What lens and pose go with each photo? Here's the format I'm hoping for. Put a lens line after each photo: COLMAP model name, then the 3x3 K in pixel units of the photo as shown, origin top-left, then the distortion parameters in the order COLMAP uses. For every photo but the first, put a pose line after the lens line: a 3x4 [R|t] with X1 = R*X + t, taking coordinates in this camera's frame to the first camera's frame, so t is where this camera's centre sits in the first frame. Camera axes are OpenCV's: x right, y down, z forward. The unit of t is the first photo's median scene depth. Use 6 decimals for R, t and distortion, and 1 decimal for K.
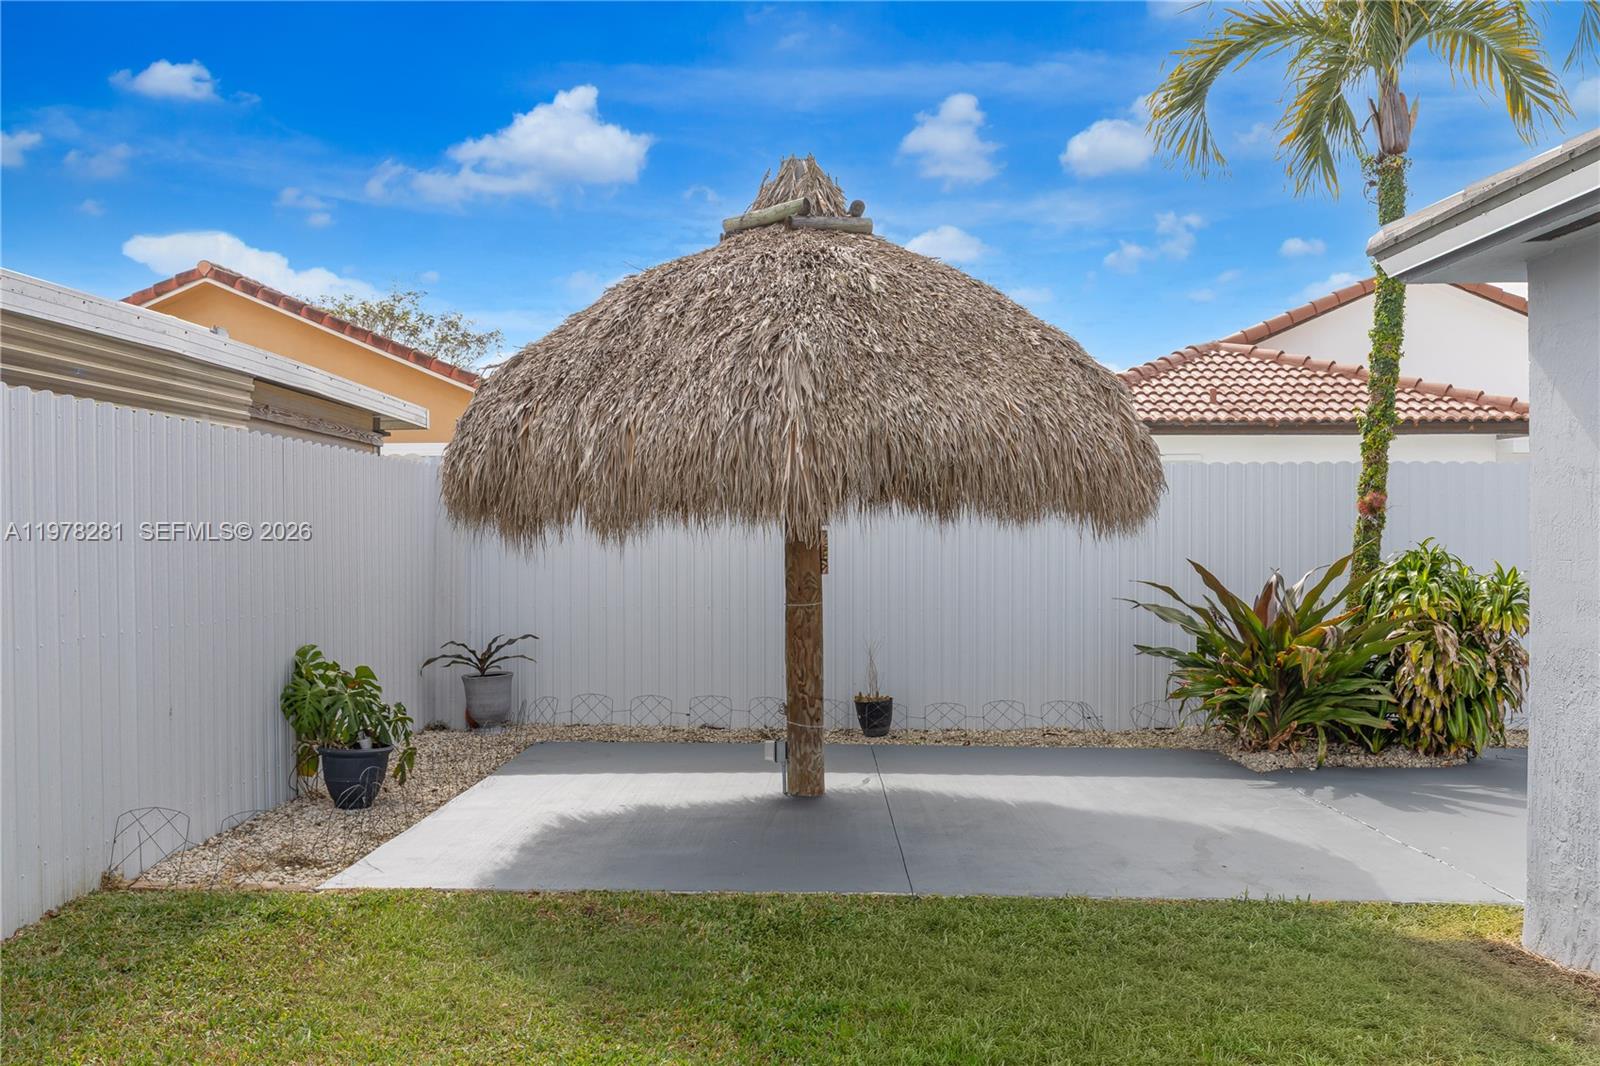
lens RADIAL K [[1323.9, 0, 799.9], [0, 1323.9, 531.6], [0, 0, 1]] dist [0.049922, -0.000334]
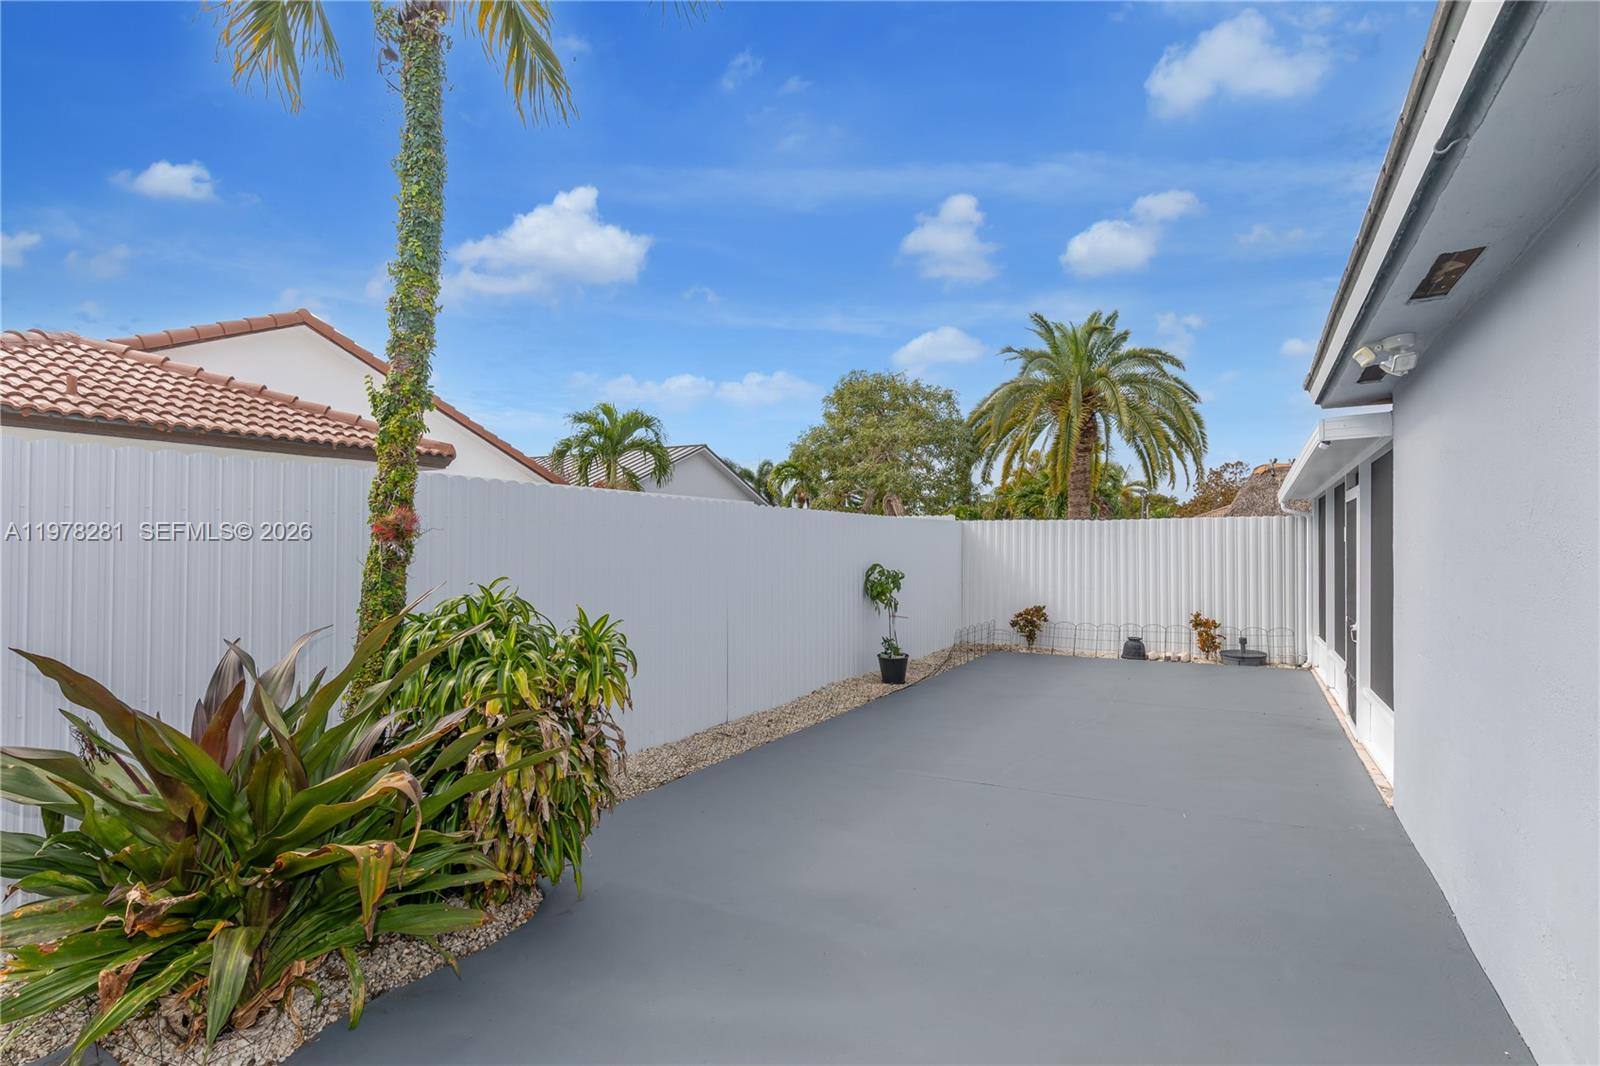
lens RADIAL K [[770.5, 0, 792.3], [0, 770.5, 532.7], [0, 0, 1]] dist [-0.004842, 0.000407]
pose [[0.484680, 0.014608, 0.874570, 0.199838], [0.000801, 0.999853, -0.017144, -0.010678], [-0.874691, 0.009010, 0.484597, 0.671959]]
